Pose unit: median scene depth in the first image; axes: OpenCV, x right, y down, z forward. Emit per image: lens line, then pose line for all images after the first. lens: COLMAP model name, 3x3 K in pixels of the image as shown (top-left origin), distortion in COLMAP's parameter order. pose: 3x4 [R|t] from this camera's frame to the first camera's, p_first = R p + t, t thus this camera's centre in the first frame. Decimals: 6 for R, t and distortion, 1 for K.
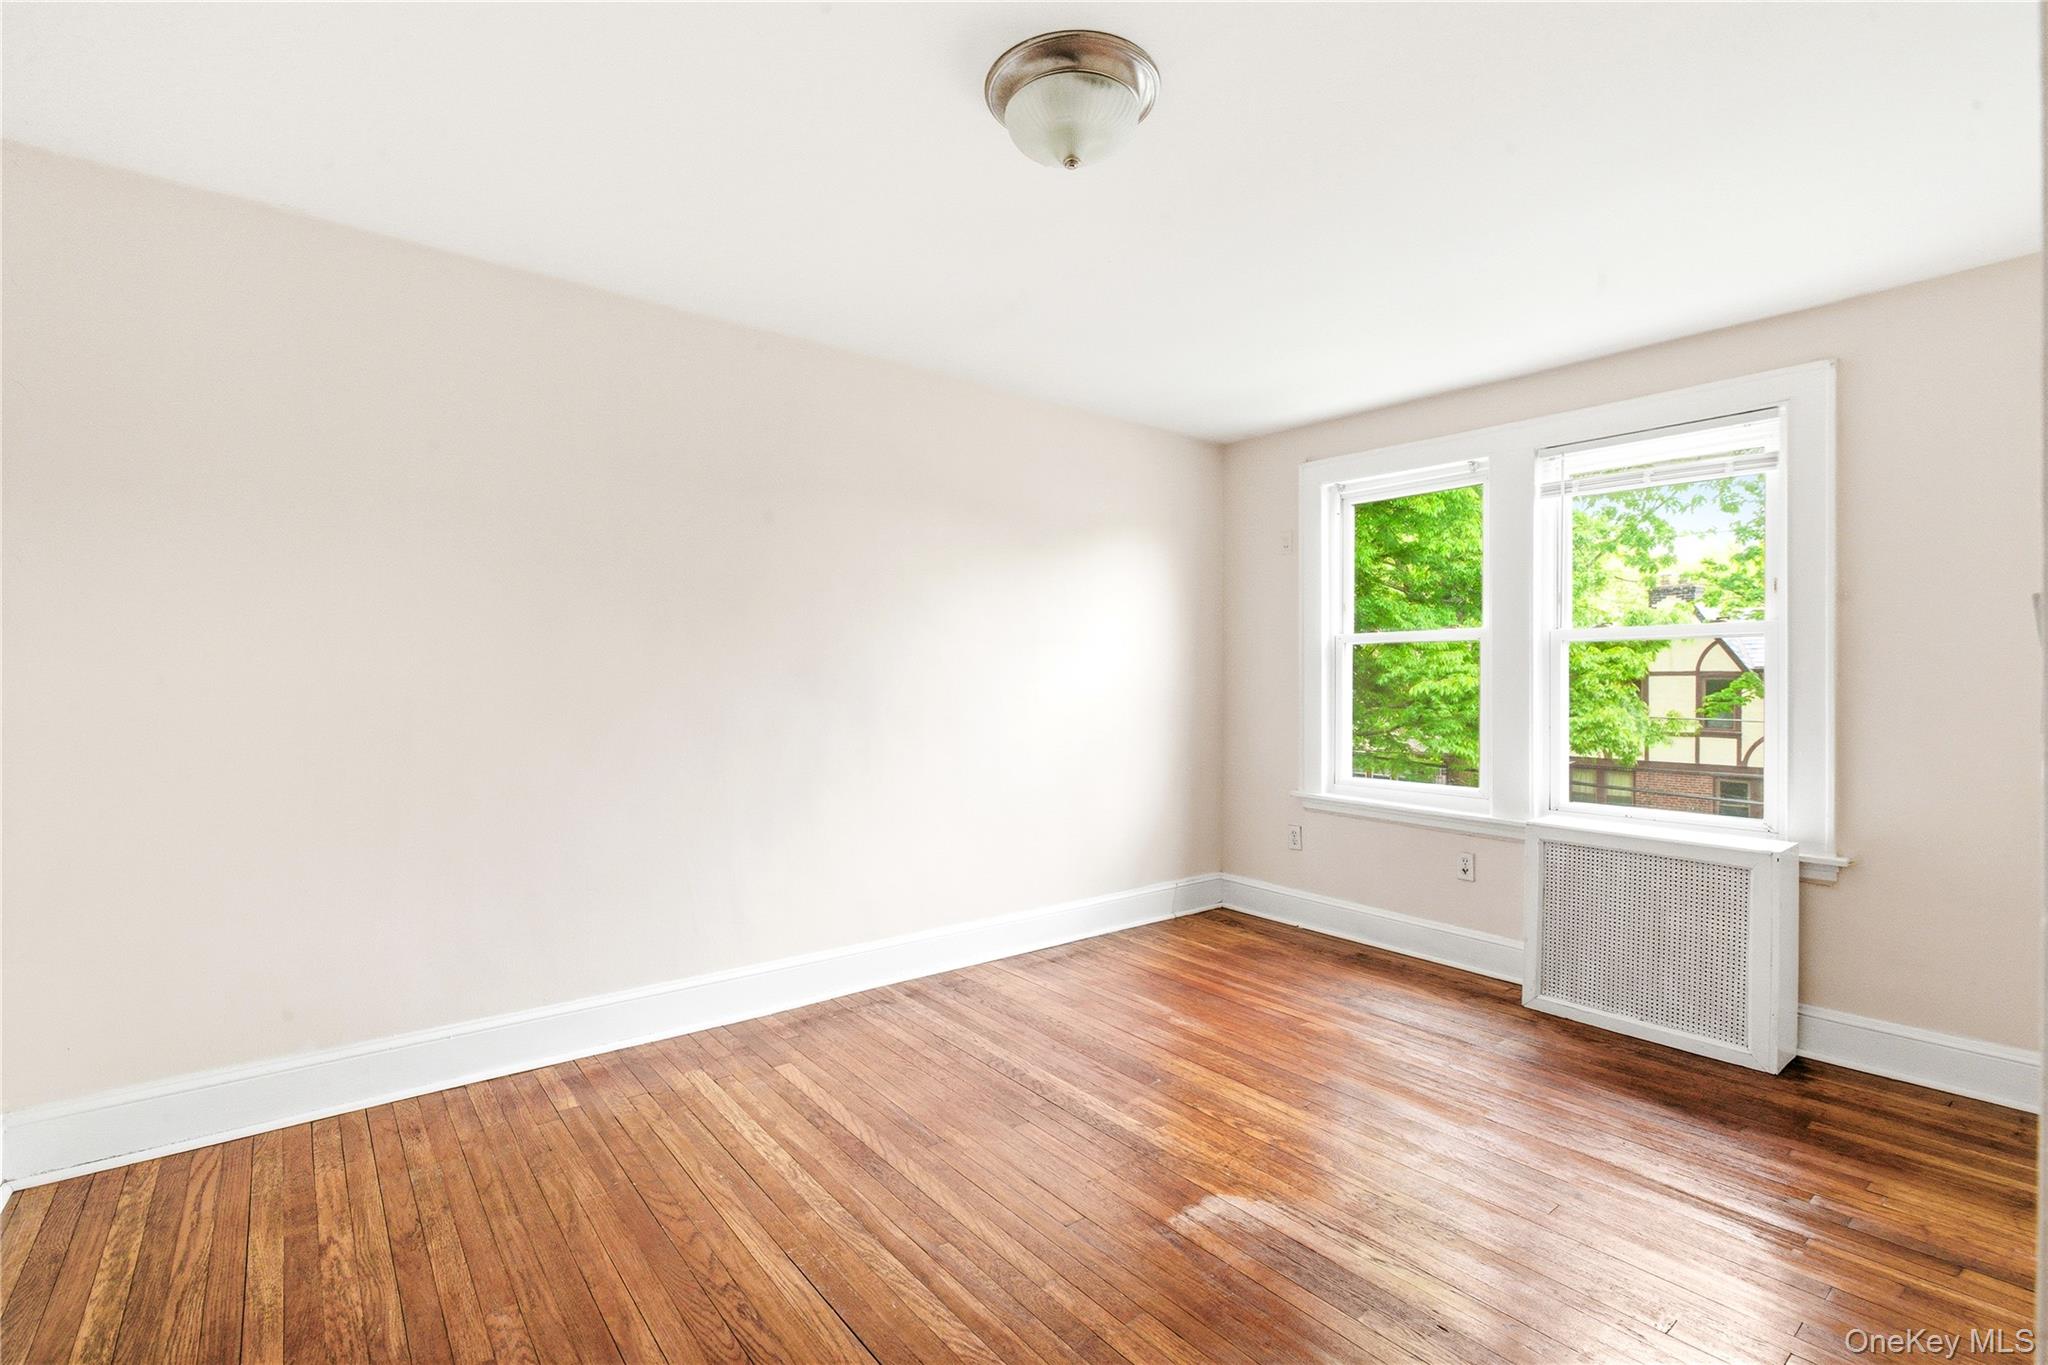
lens RADIAL K [[916.5, 0, 1023.8], [0, 916.5, 676.2], [0, 0, 1]] dist [0.004573, -0.004822]
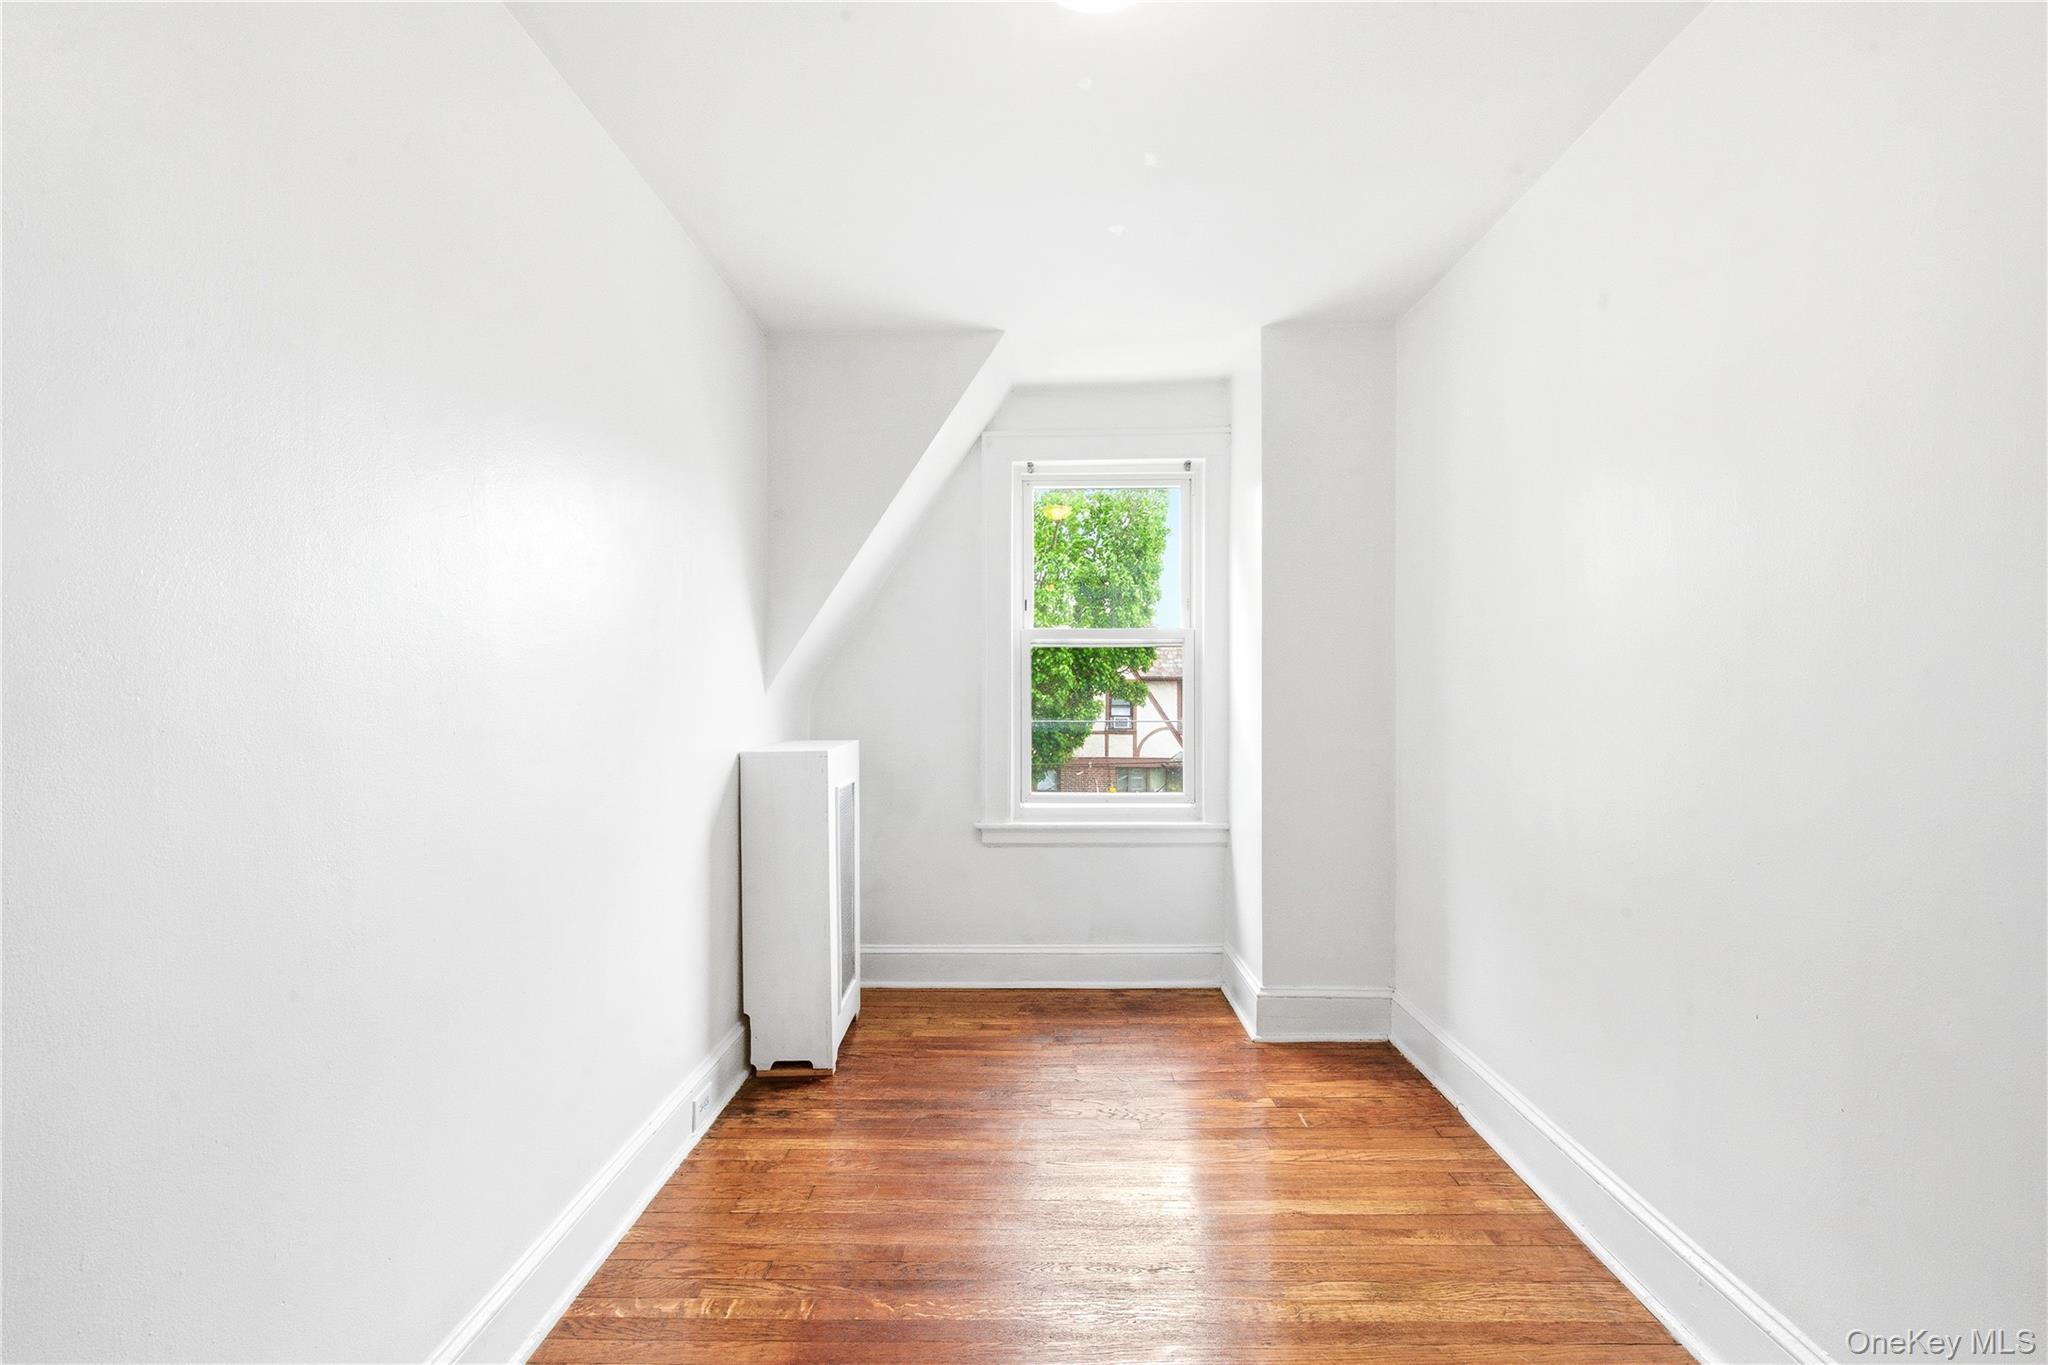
lens RADIAL K [[930.8, 0, 1024.0], [0, 930.8, 682.5], [0, 0, 1]] dist [0.001825, -0.005411]
pose [[0.647801, -0.009616, 0.761749, -0.284058], [0.017528, 0.999844, -0.002285, 0.000624], [-0.761608, 0.014832, 0.647868, 0.369008]]
